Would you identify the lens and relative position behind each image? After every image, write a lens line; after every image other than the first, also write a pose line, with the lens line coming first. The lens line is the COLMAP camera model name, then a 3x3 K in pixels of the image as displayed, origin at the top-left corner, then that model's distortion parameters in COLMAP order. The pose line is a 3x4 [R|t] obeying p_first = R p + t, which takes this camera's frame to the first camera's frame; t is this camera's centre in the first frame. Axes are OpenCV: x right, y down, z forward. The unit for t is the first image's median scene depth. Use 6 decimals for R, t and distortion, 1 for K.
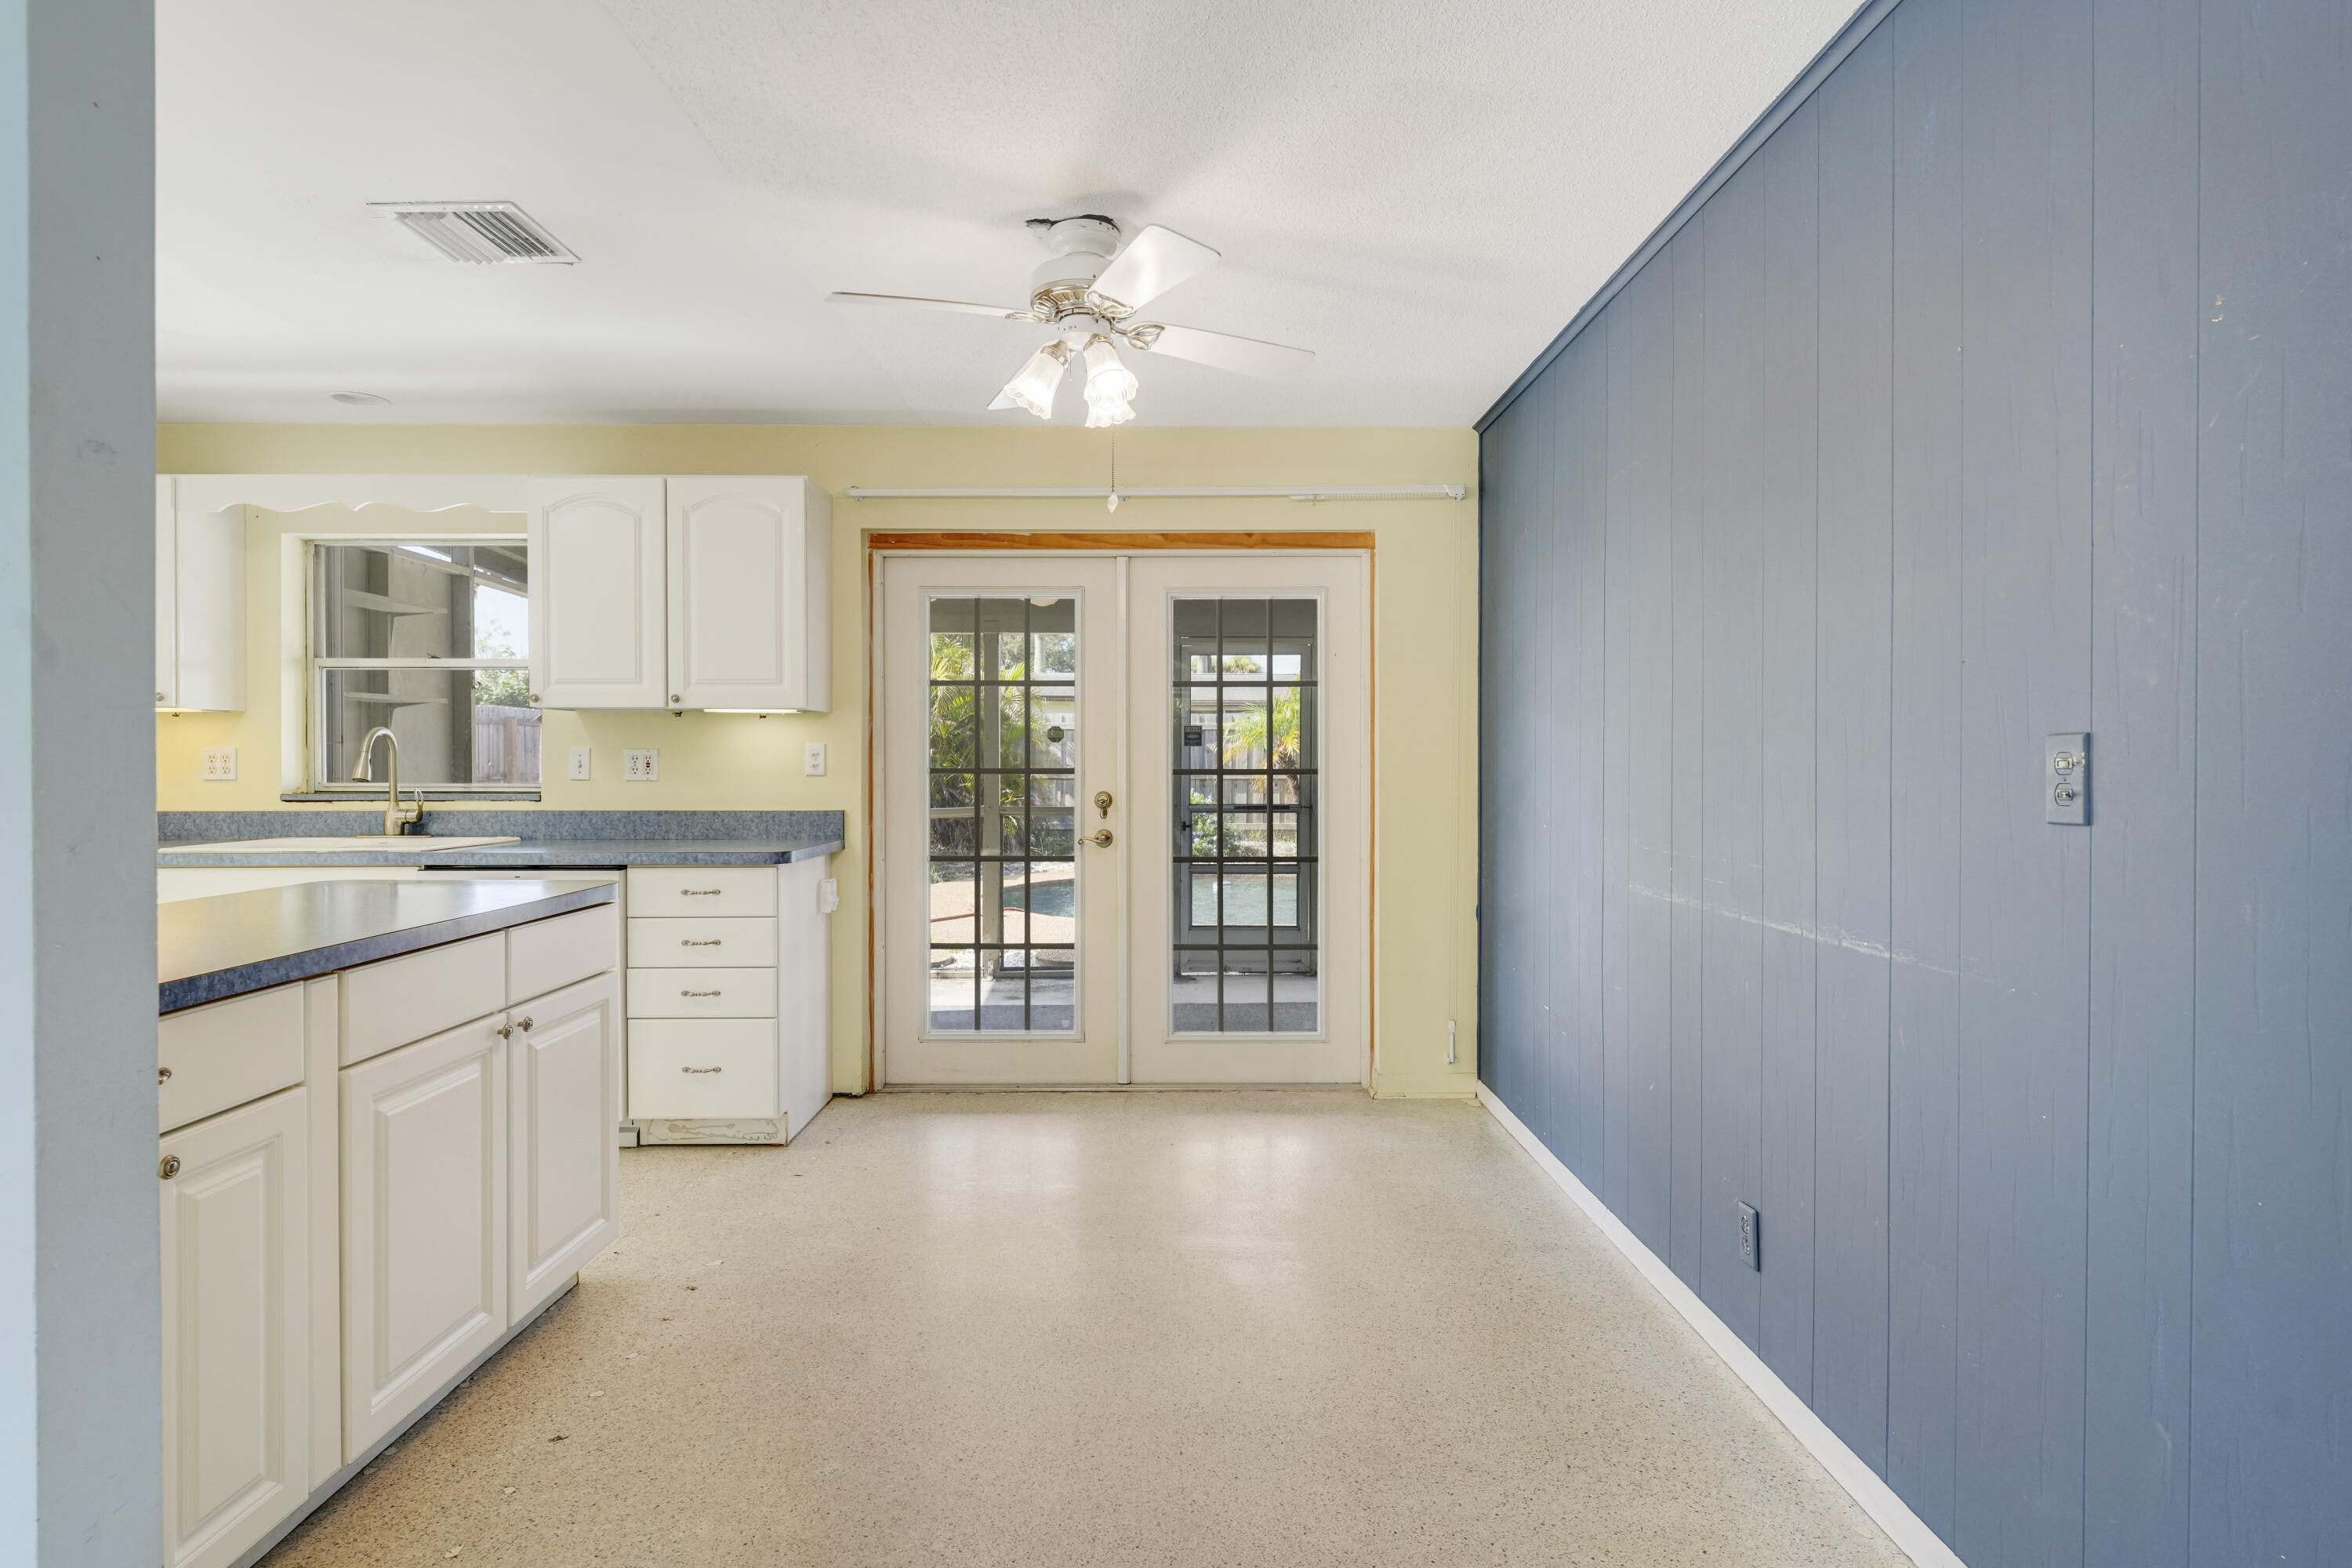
lens RADIAL K [[964.1, 0, 1192.4], [0, 964.1, 779.5], [0, 0, 1]] dist [0.000986, 0.000136]
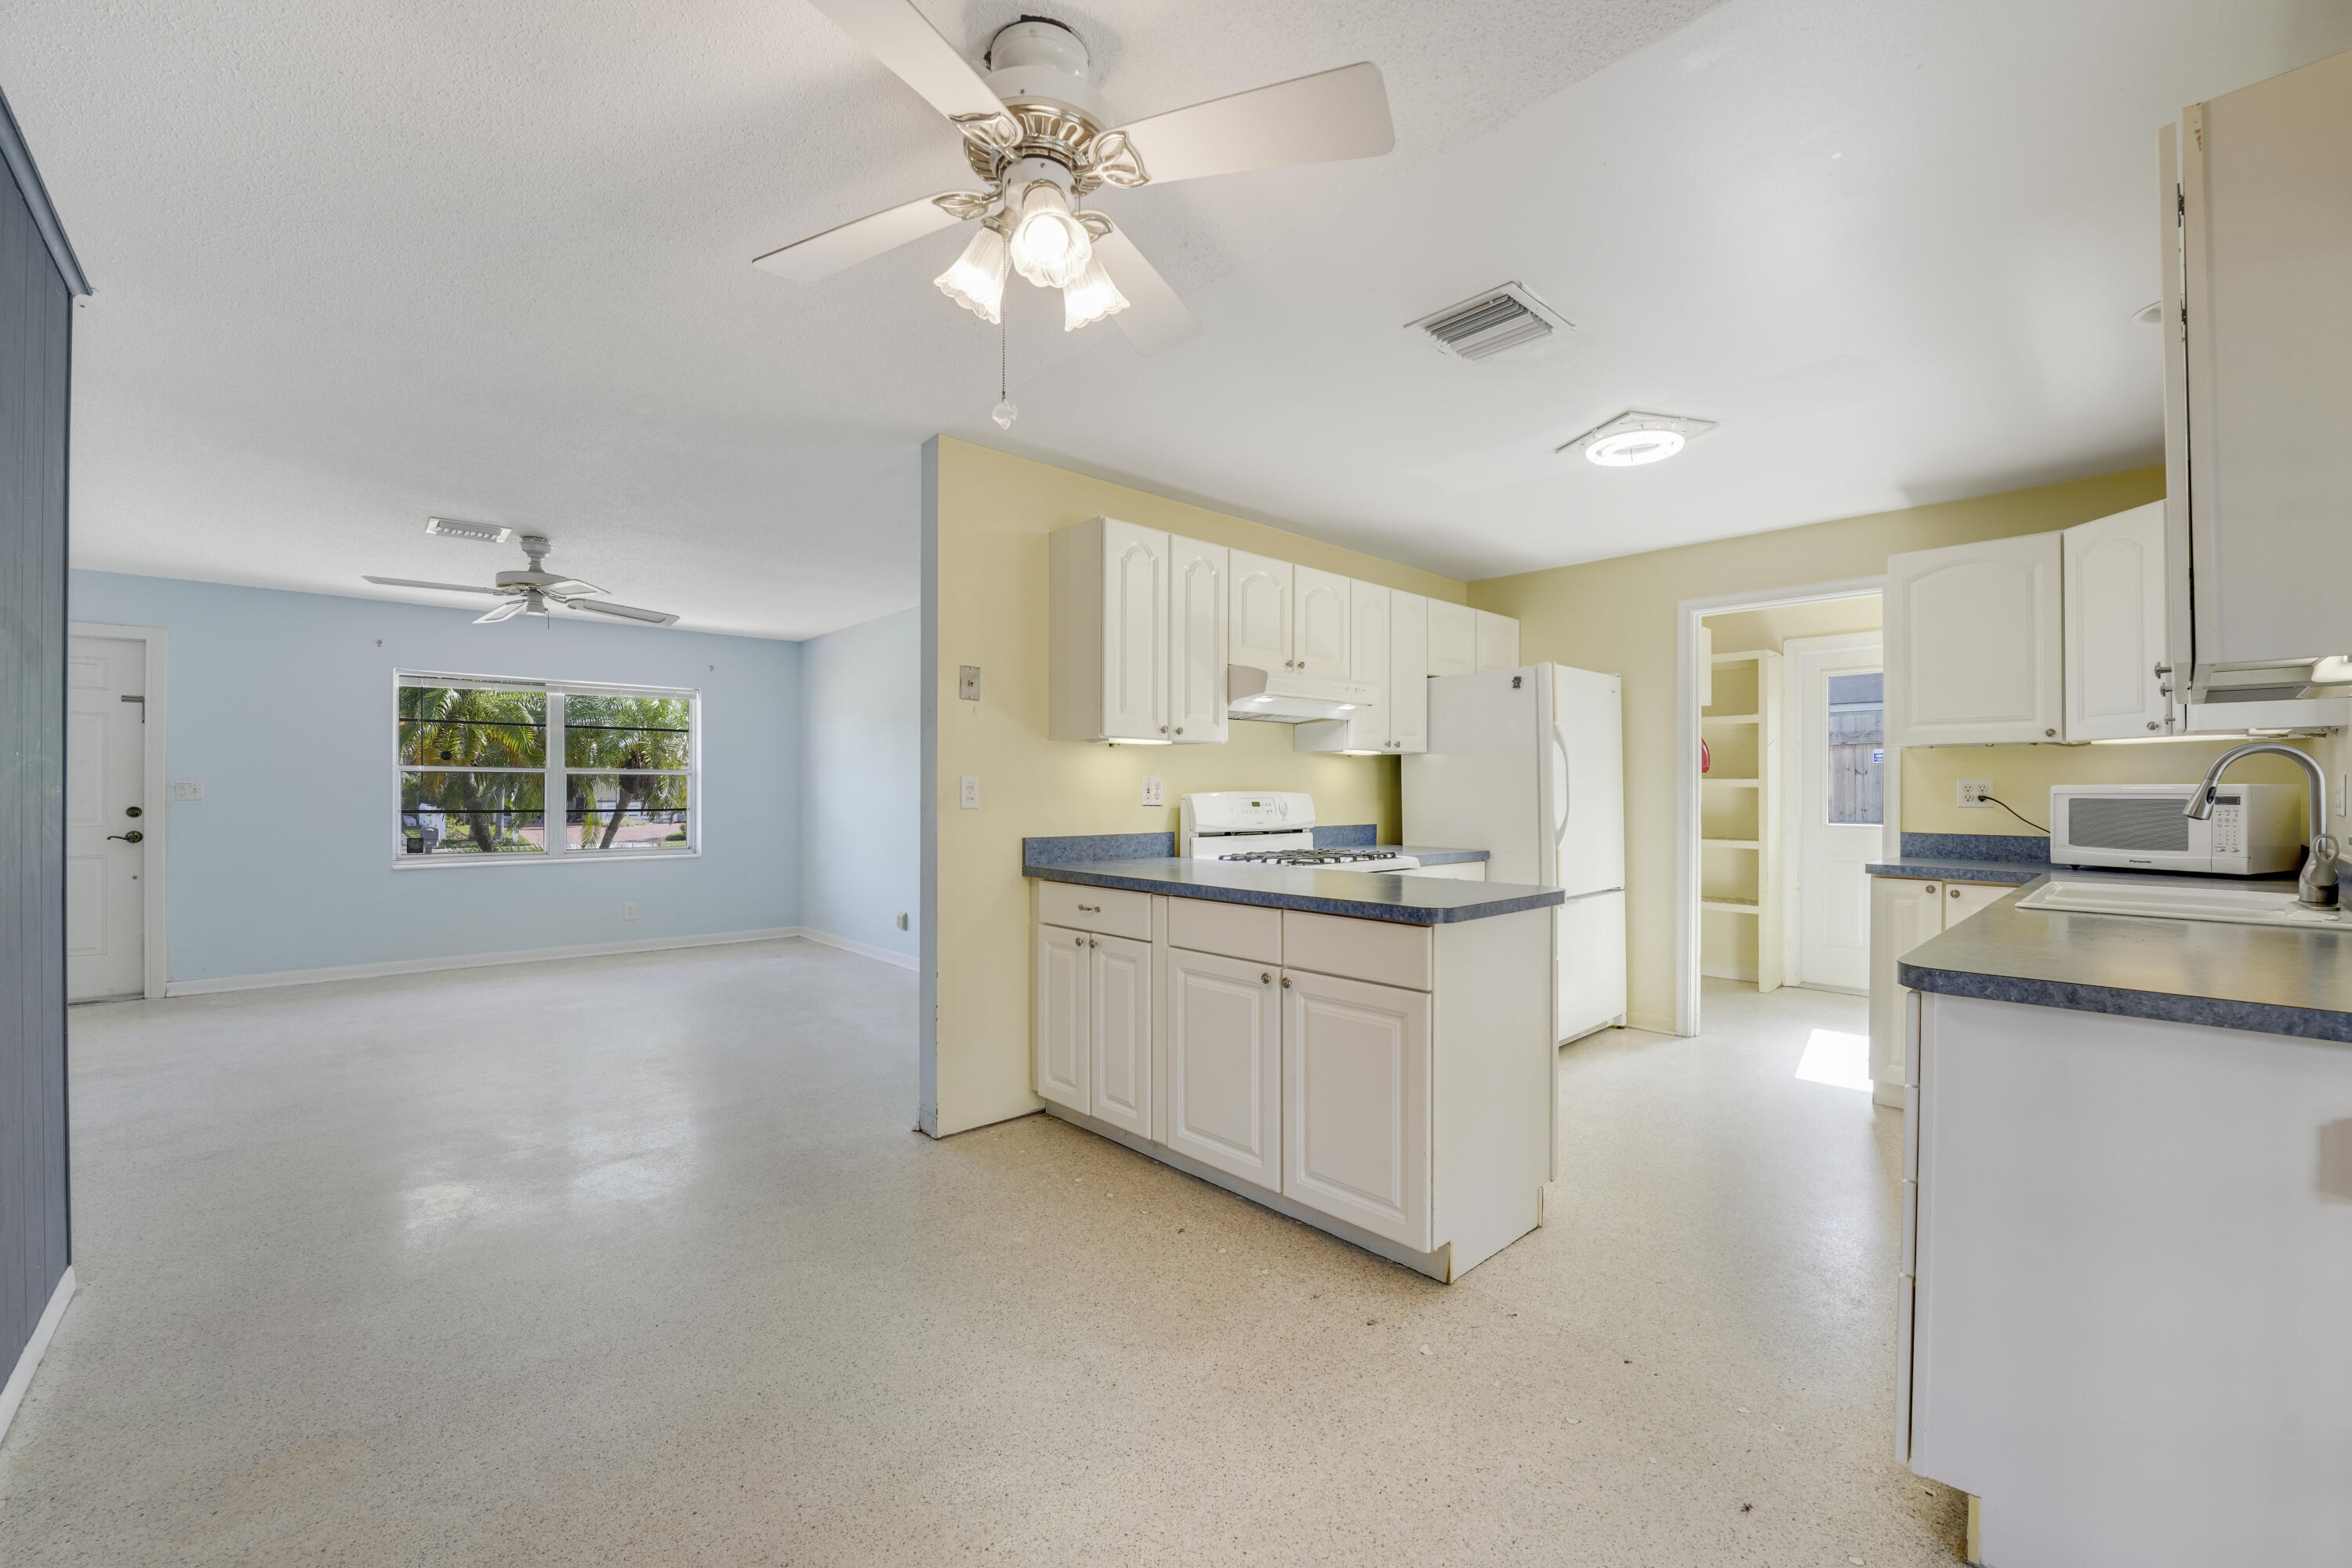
lens RADIAL K [[964.1, 0, 1192.4], [0, 964.1, 779.5], [0, 0, 1]] dist [0.000986, 0.000136]
pose [[-0.713398, -0.002543, -0.700755, 0.452446], [-0.004910, 0.999987, 0.001369, -0.048957], [0.700742, 0.004417, -0.713401, 2.291365]]
